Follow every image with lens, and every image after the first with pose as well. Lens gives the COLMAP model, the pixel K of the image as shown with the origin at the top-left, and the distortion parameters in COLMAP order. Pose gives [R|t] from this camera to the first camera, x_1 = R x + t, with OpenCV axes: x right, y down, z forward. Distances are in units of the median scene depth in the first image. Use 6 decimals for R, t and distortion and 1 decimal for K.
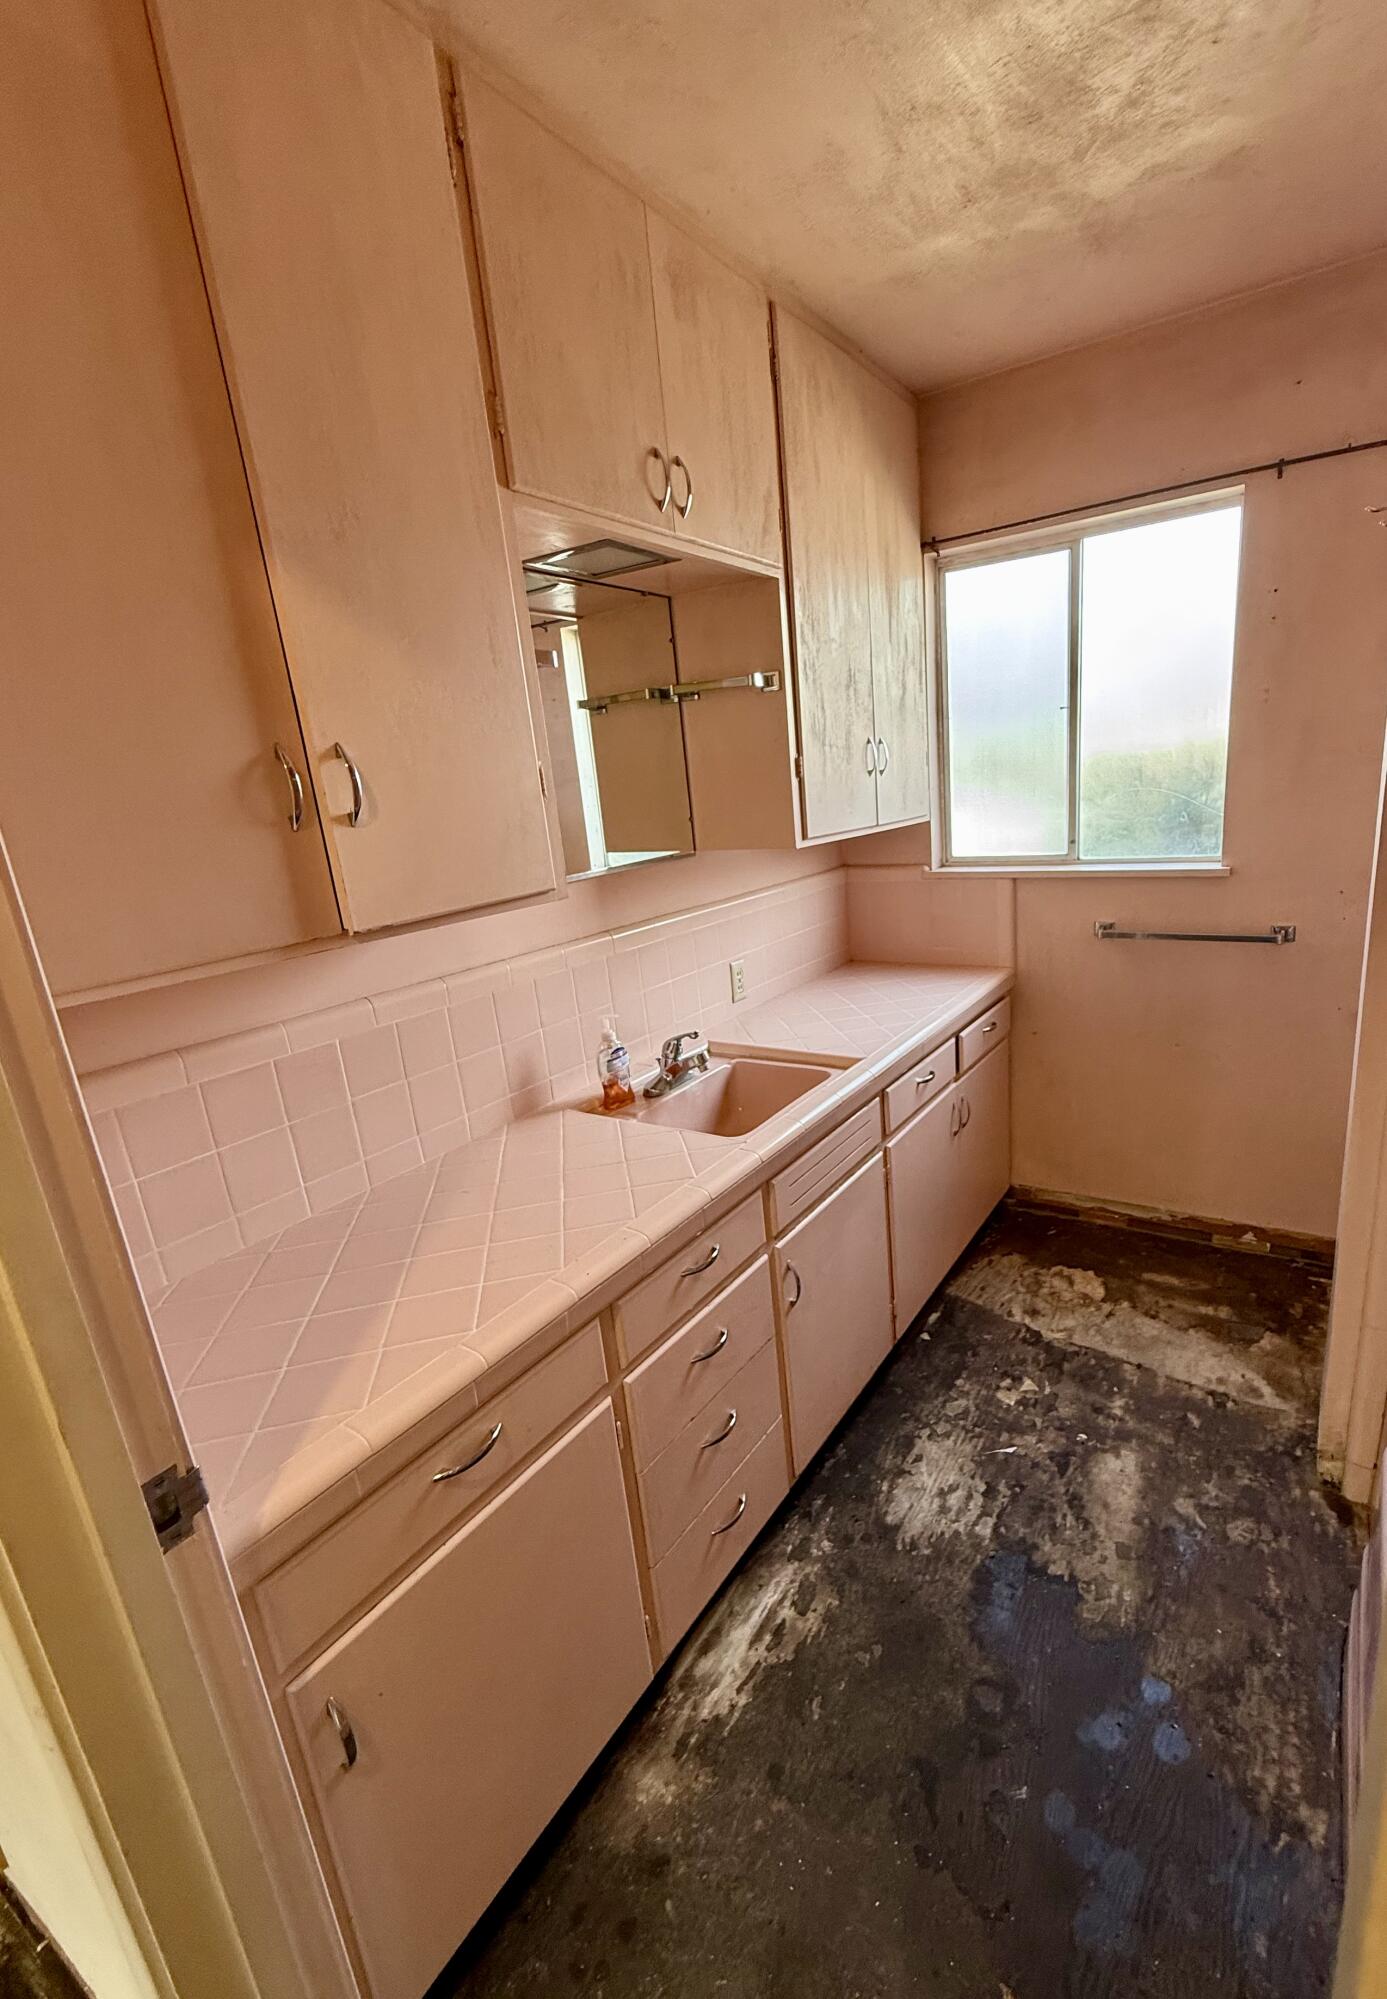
lens RADIAL K [[822.9, 0, 693.5], [0, 822.9, 999.5], [0, 0, 1]] dist [-0.000082, 0.000252]
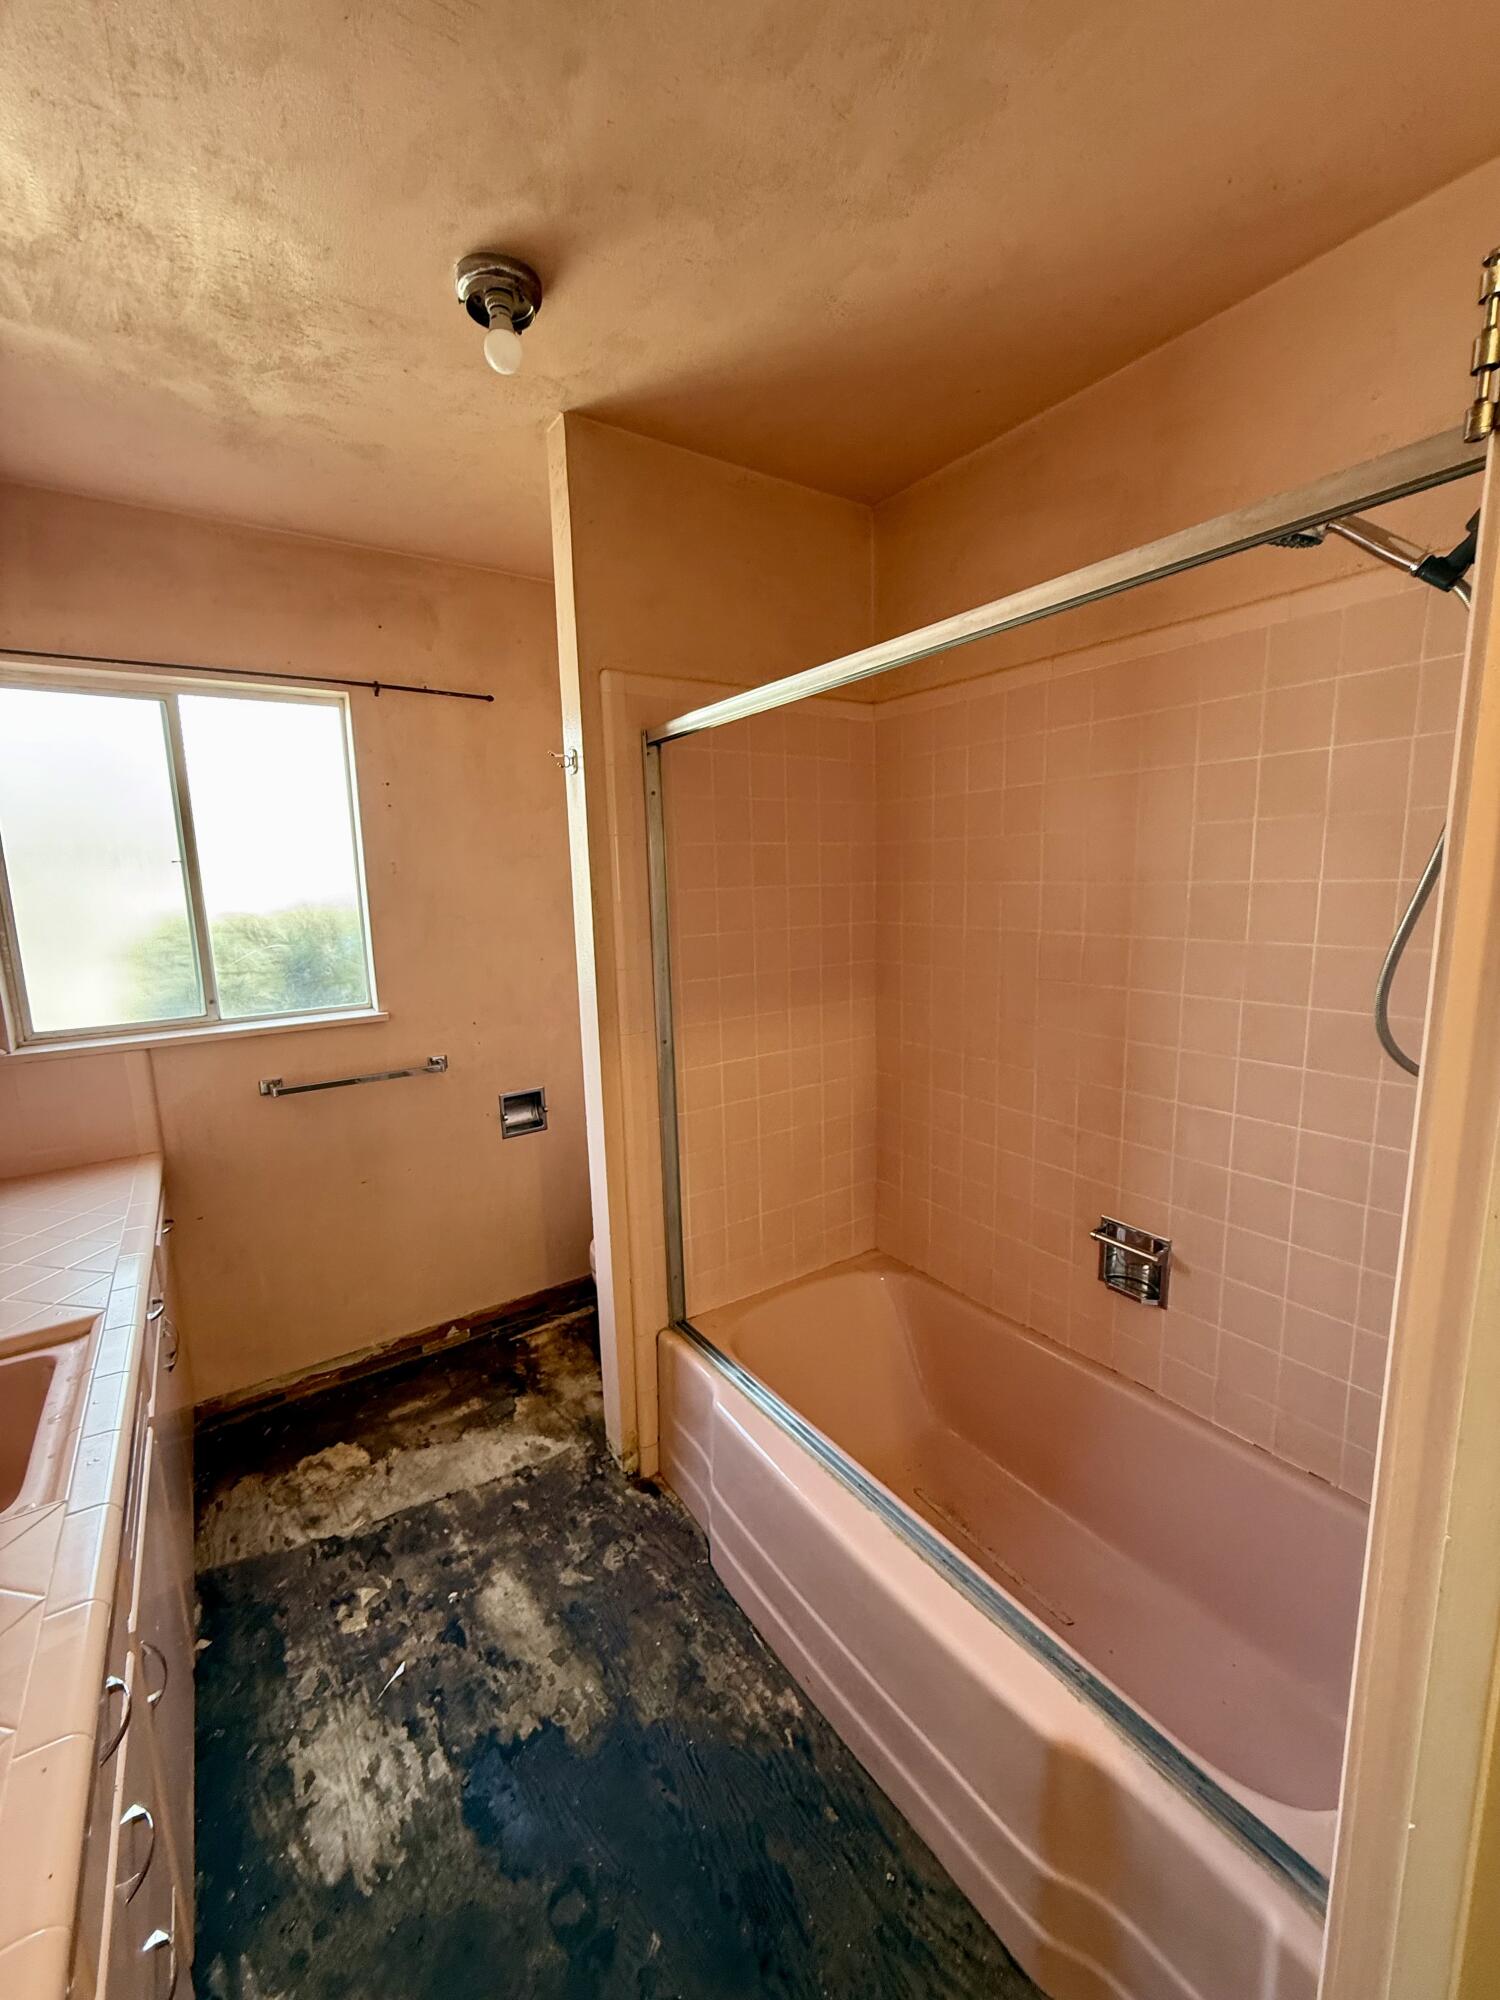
lens RADIAL K [[804.5, 0, 750.0], [0, 804.5, 1000.0], [0, 0, 1]] dist [0.000100, -0.000234]
pose [[0.404599, -0.079613, 0.911022, -0.188370], [0.238630, 0.970881, -0.021135, -0.045891], [-0.882811, 0.225948, 0.411815, 0.137090]]
